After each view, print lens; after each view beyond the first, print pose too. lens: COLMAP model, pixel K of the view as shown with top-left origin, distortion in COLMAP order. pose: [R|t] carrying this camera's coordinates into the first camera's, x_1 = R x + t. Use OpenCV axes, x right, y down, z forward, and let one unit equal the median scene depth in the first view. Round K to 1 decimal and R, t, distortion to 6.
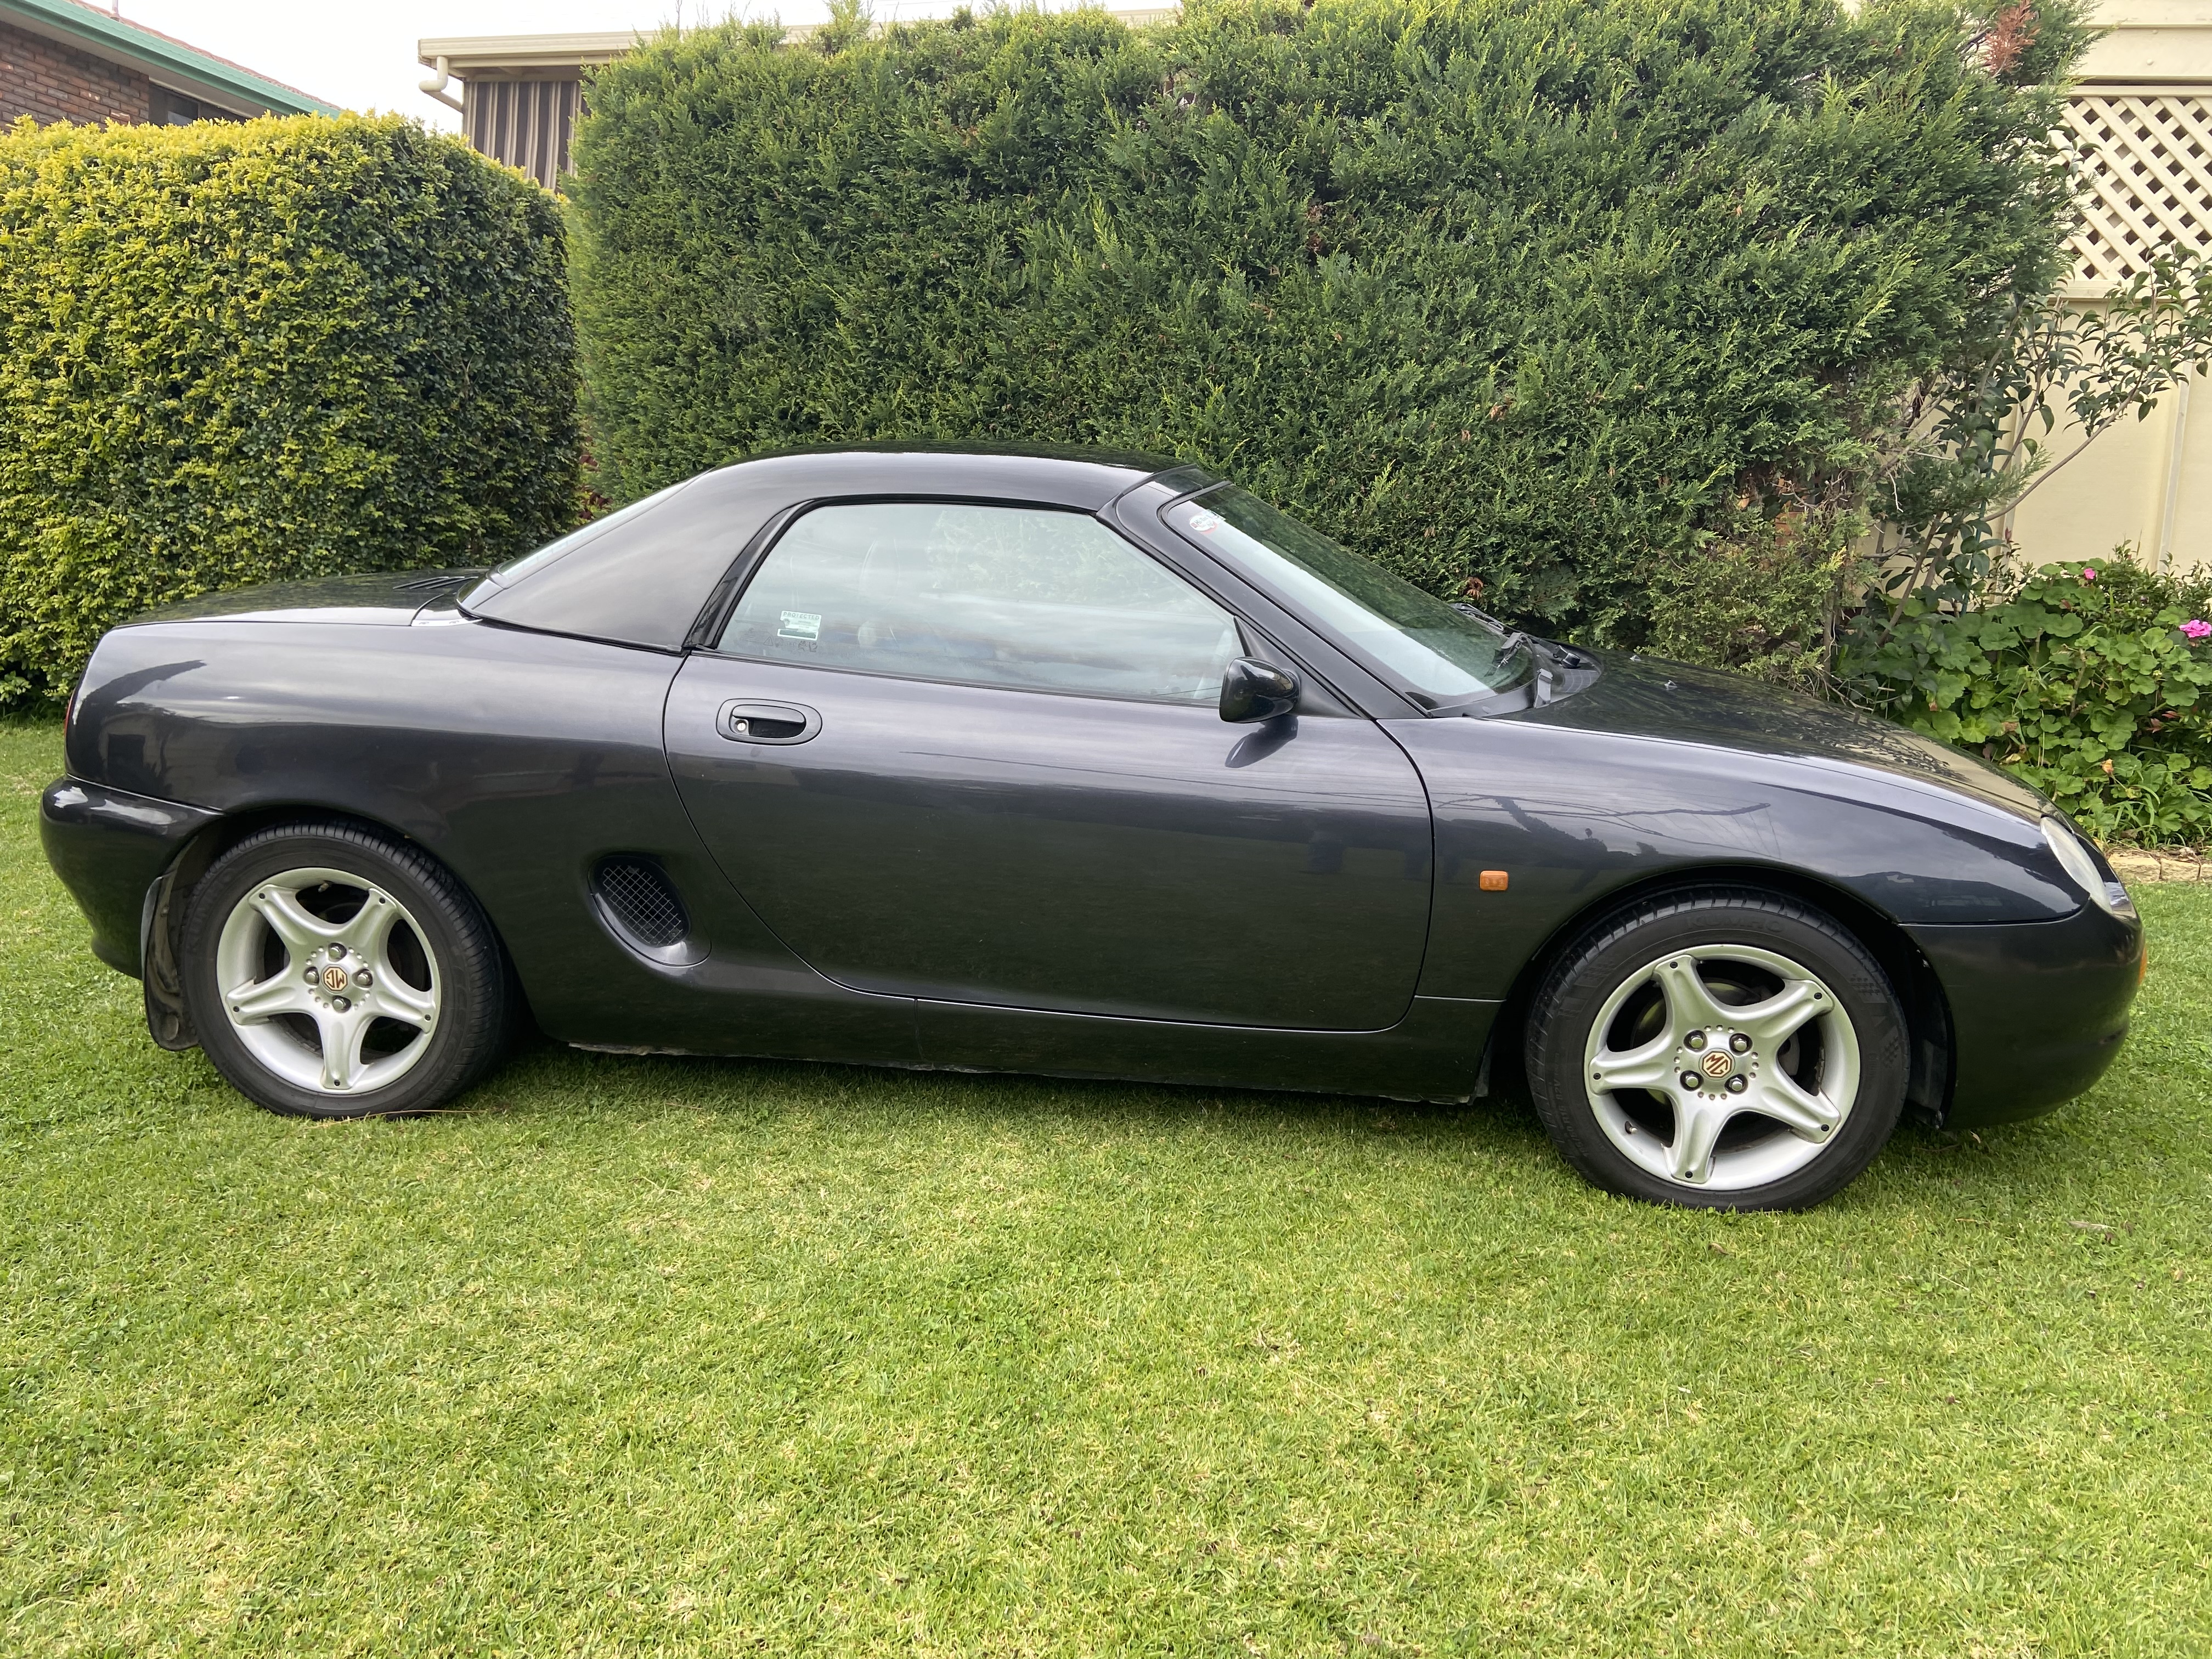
lens RADIAL K [[1688.0, 0, 1106.0], [0, 1688.0, 829.5], [0, 0, 1]] dist [0.152885, -0.219075]
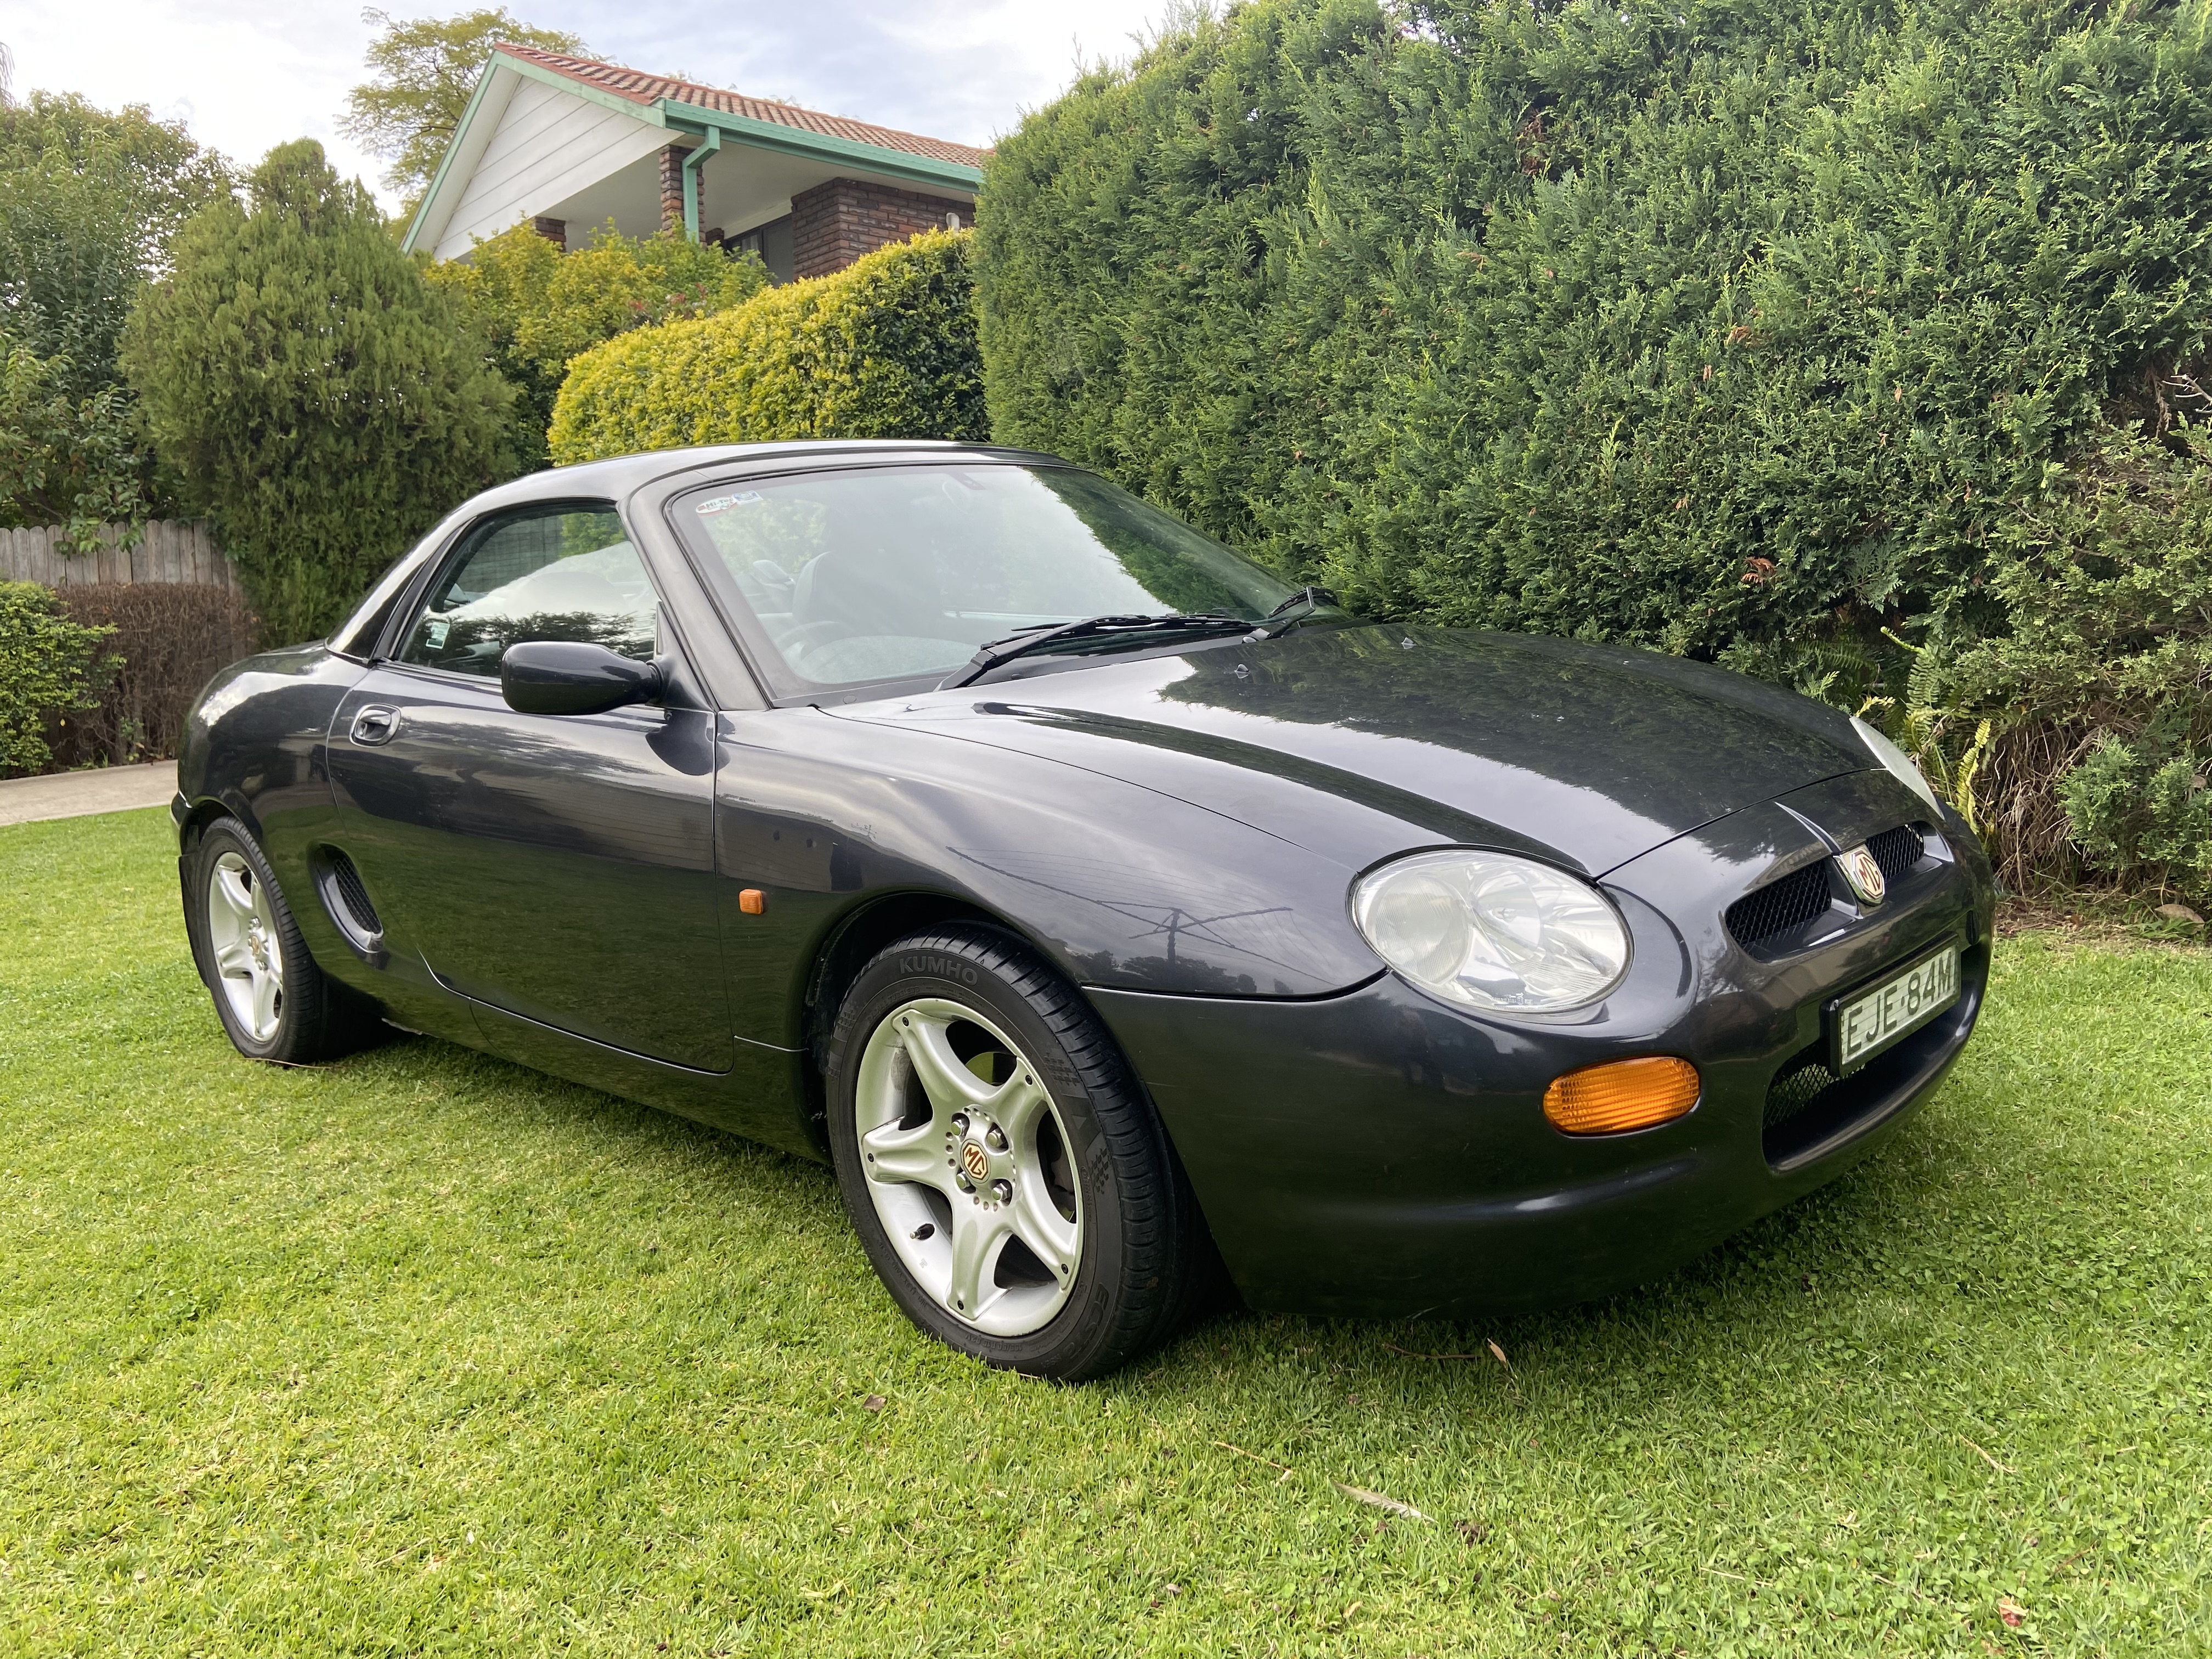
lens RADIAL K [[1688.0, 0, 1106.0], [0, 1688.0, 829.5], [0, 0, 1]] dist [0.152885, -0.219075]
pose [[0.784545, 0.024721, -0.619579, 0.469545], [-0.050042, 0.998470, -0.023527, 0.003292], [0.618050, 0.049463, 0.784582, 0.240815]]
